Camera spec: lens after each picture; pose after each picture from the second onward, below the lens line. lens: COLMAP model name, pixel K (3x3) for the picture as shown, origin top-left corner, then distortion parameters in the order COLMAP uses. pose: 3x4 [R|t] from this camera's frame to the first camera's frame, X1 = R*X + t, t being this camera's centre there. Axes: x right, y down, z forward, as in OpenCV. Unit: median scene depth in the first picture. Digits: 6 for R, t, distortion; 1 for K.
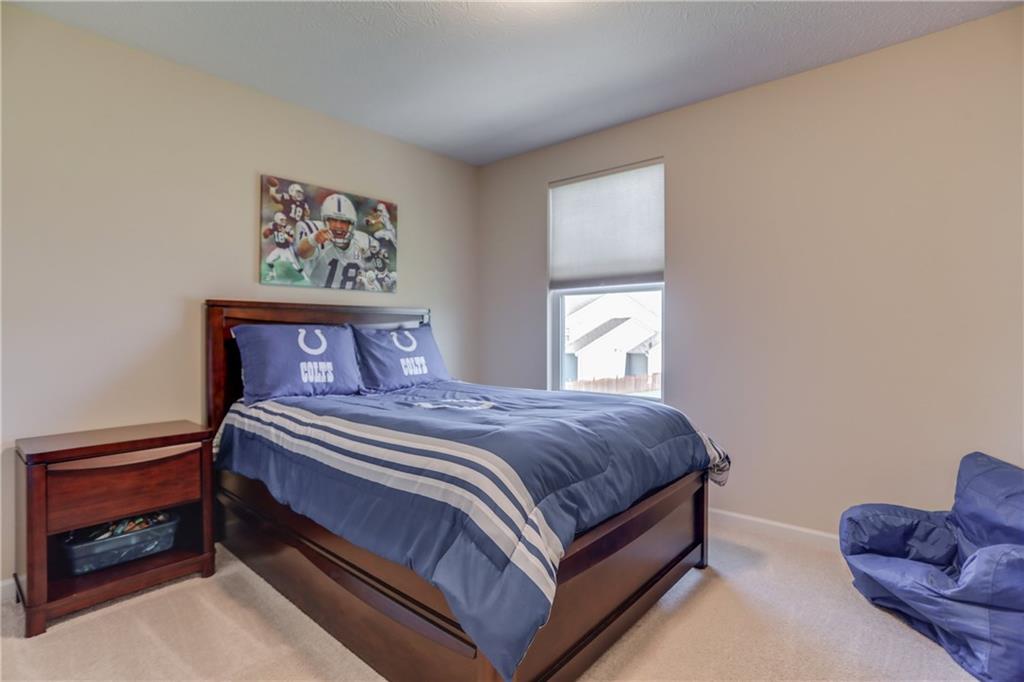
lens RADIAL K [[498.3, 0, 506.0], [0, 498.3, 336.2], [0, 0, 1]] dist [-0.045124, 0.019005]
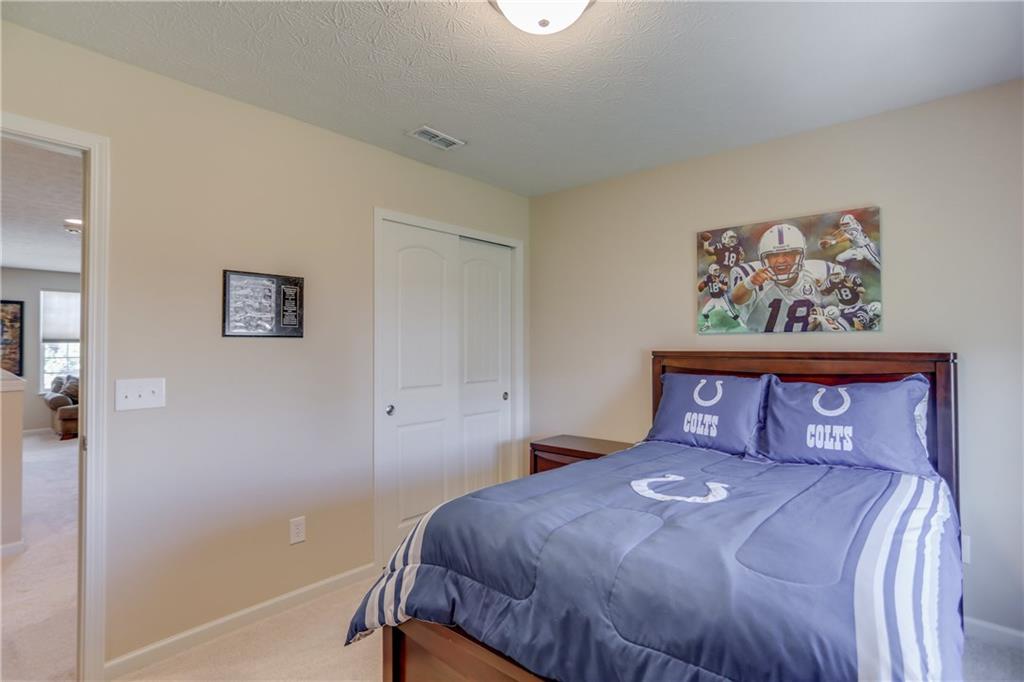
lens RADIAL K [[498.3, 0, 505.8], [0, 498.3, 340.6], [0, 0, 1]] dist [-0.045124, 0.019005]
pose [[0.010898, -0.012387, -0.999864, 0.534123], [-0.005026, 0.999910, -0.012442, -0.070757], [0.999928, 0.005161, 0.010835, 0.522755]]
